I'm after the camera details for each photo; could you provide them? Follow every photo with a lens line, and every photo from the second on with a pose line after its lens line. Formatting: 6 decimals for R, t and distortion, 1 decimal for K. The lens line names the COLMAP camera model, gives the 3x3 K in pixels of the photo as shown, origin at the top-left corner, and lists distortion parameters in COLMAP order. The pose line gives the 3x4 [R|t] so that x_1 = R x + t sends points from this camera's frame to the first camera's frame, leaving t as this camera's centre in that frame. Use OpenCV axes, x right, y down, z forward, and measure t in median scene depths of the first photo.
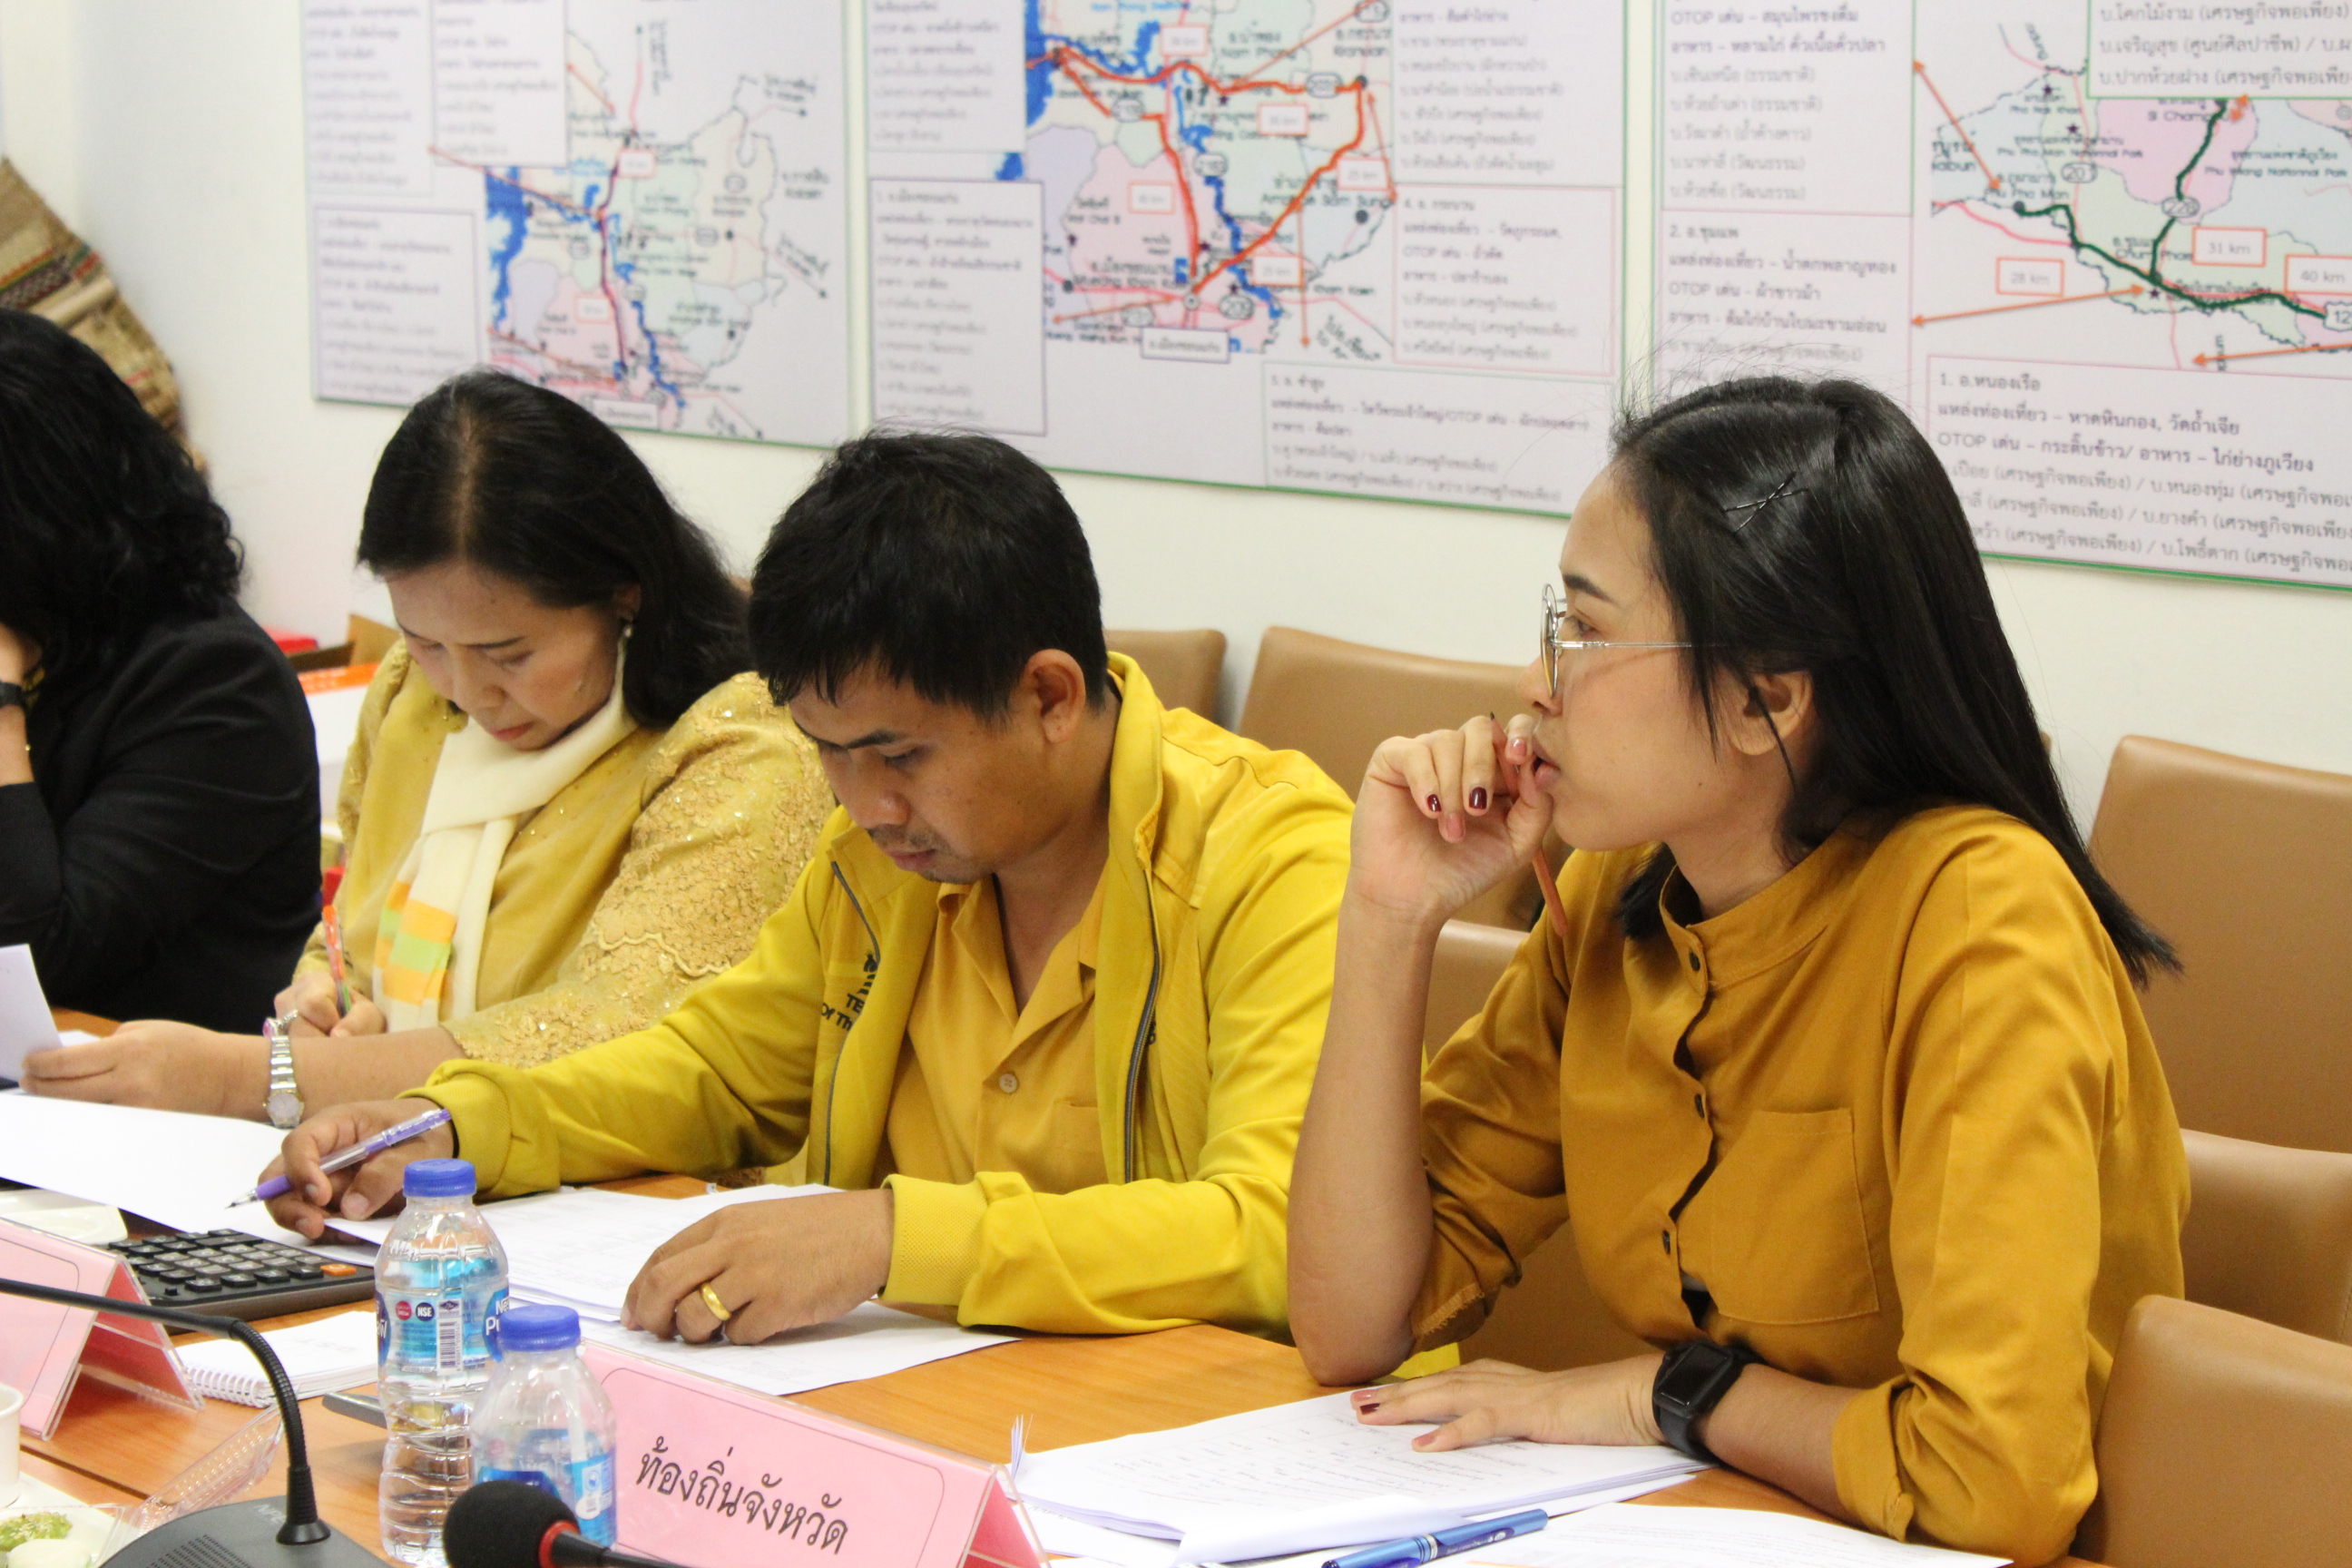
lens RADIAL K [[5401.5, 0, 1186.6], [0, 5401.5, 783.6], [0, 0, 1]] dist [0.049752, 0.000000]
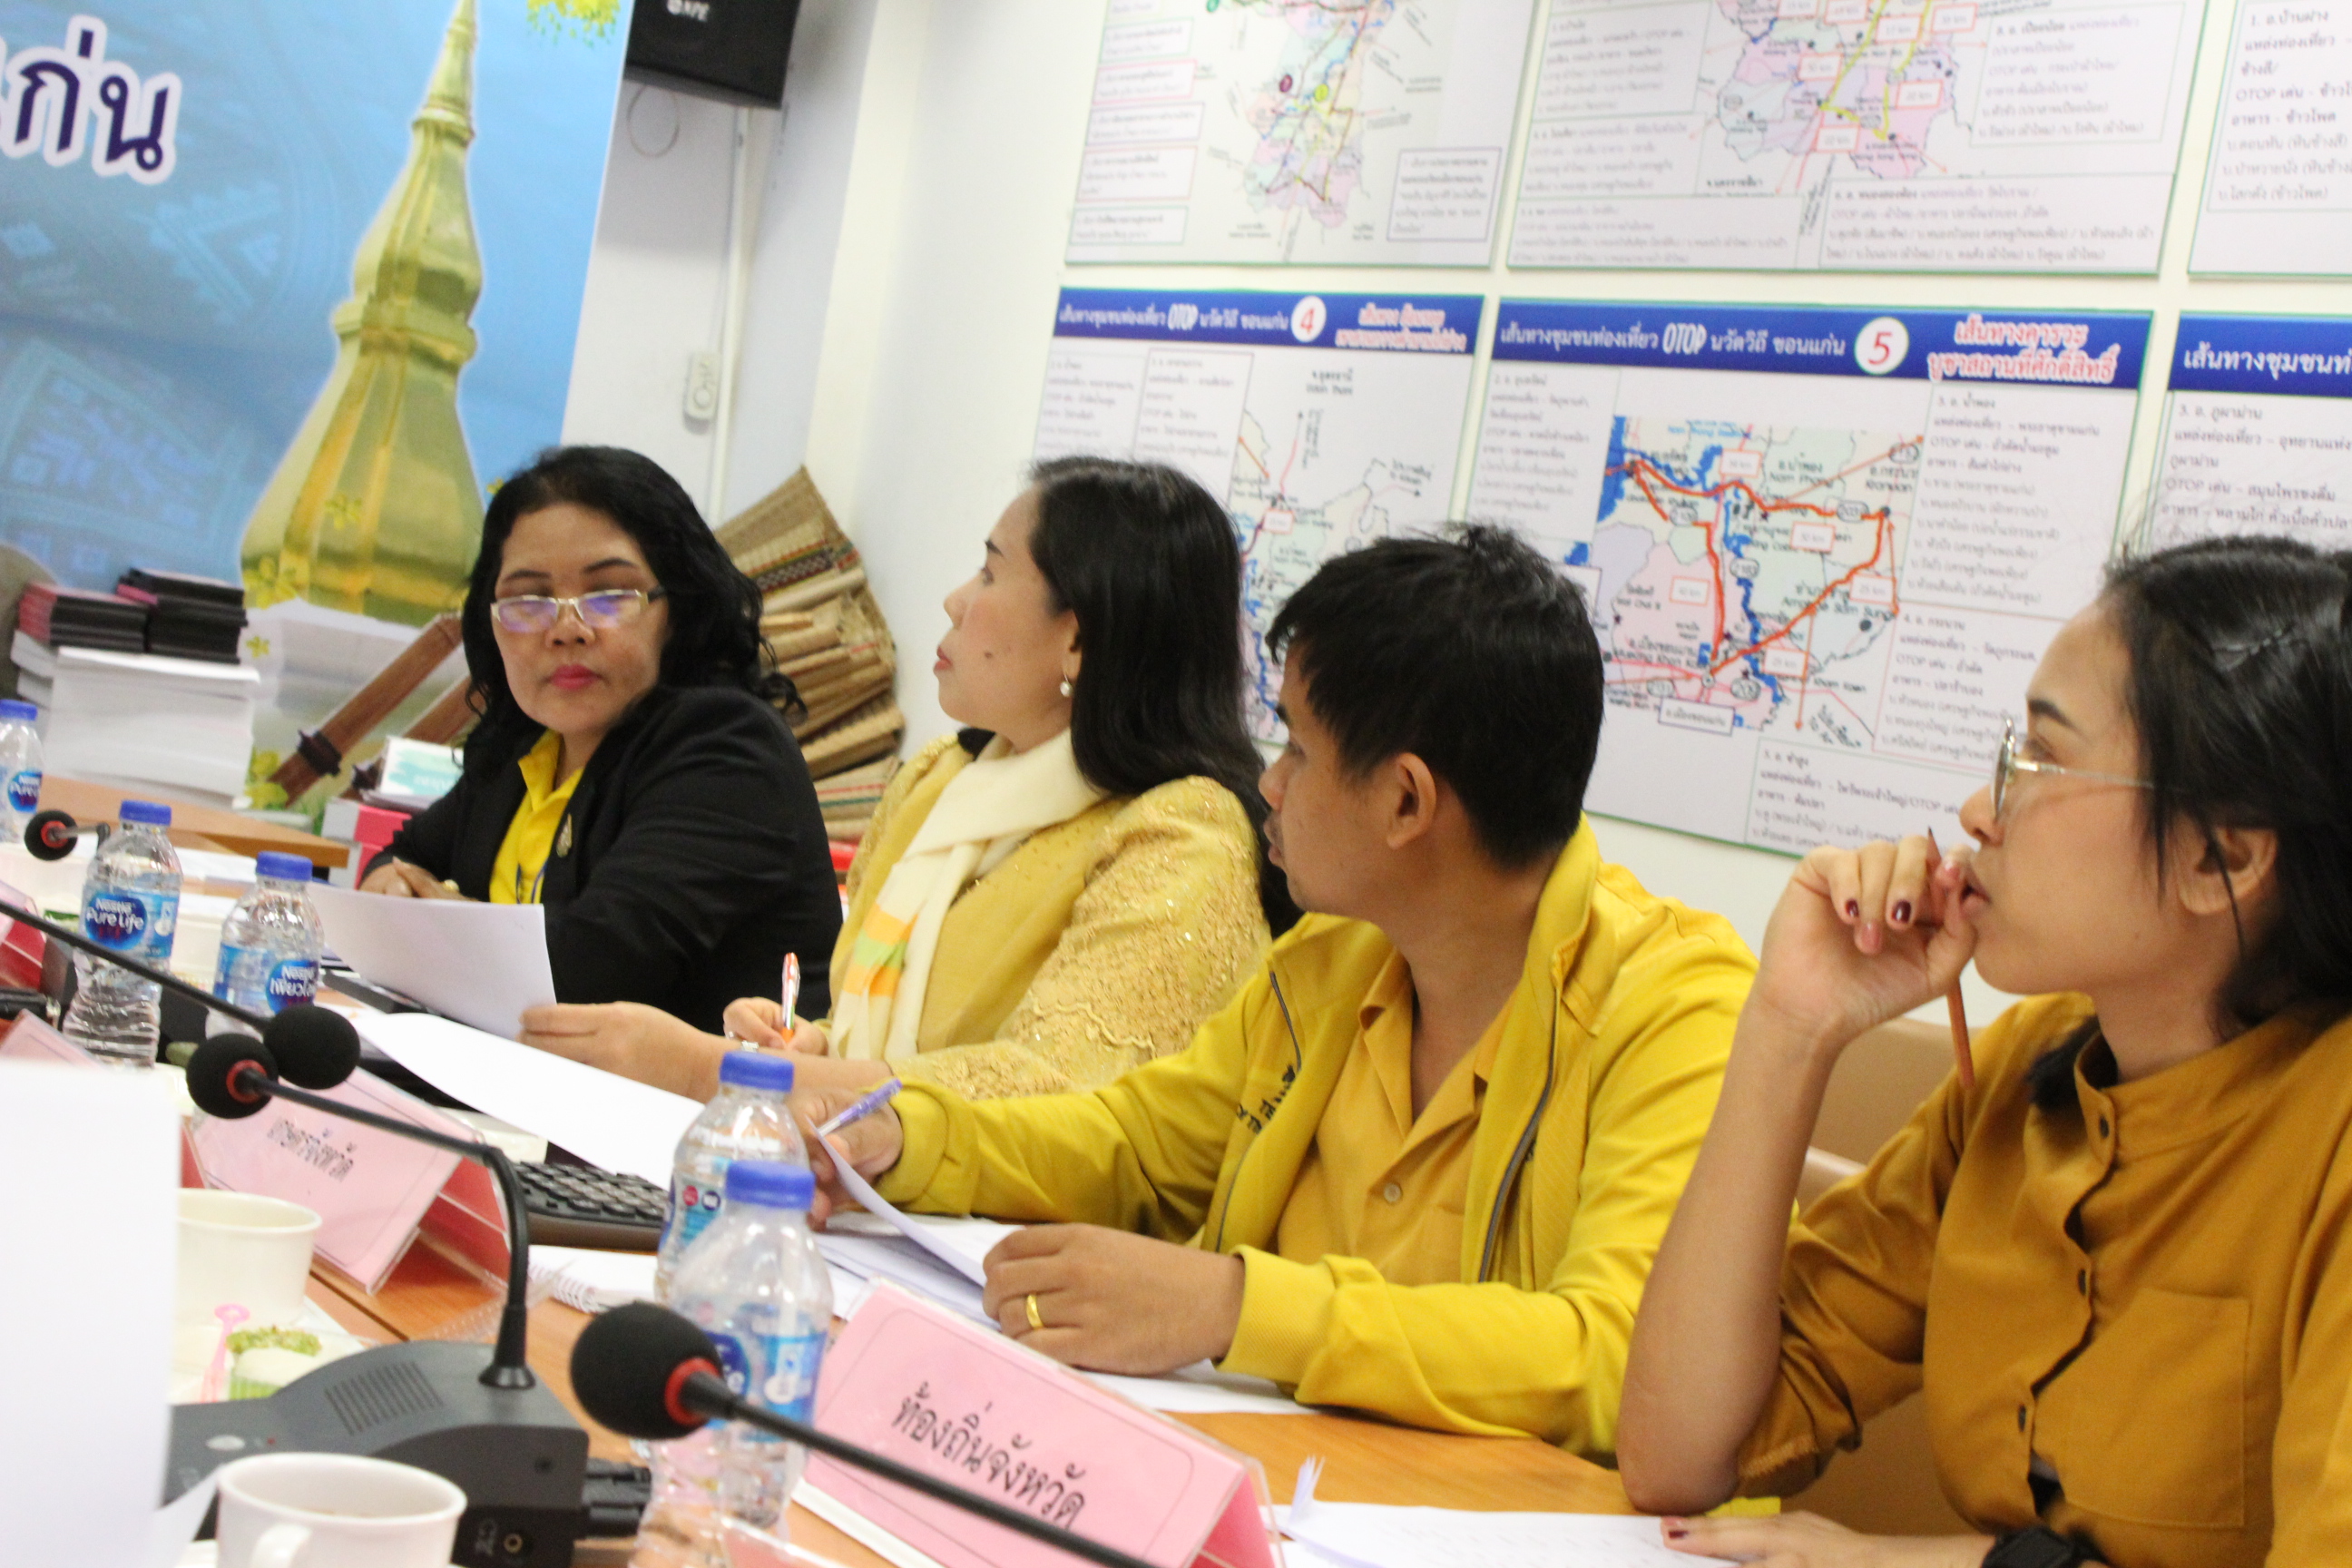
lens RADIAL K [[3887.1, 0, 1122.3], [0, 3887.1, 712.6], [0, 0, 1]] dist [-0.006205, 0.000000]
pose [[0.972250, 0.173203, -0.157262, 0.017374], [-0.191729, 0.975107, -0.111387, 0.056224], [0.134055, 0.138448, 0.981255, 0.237192]]
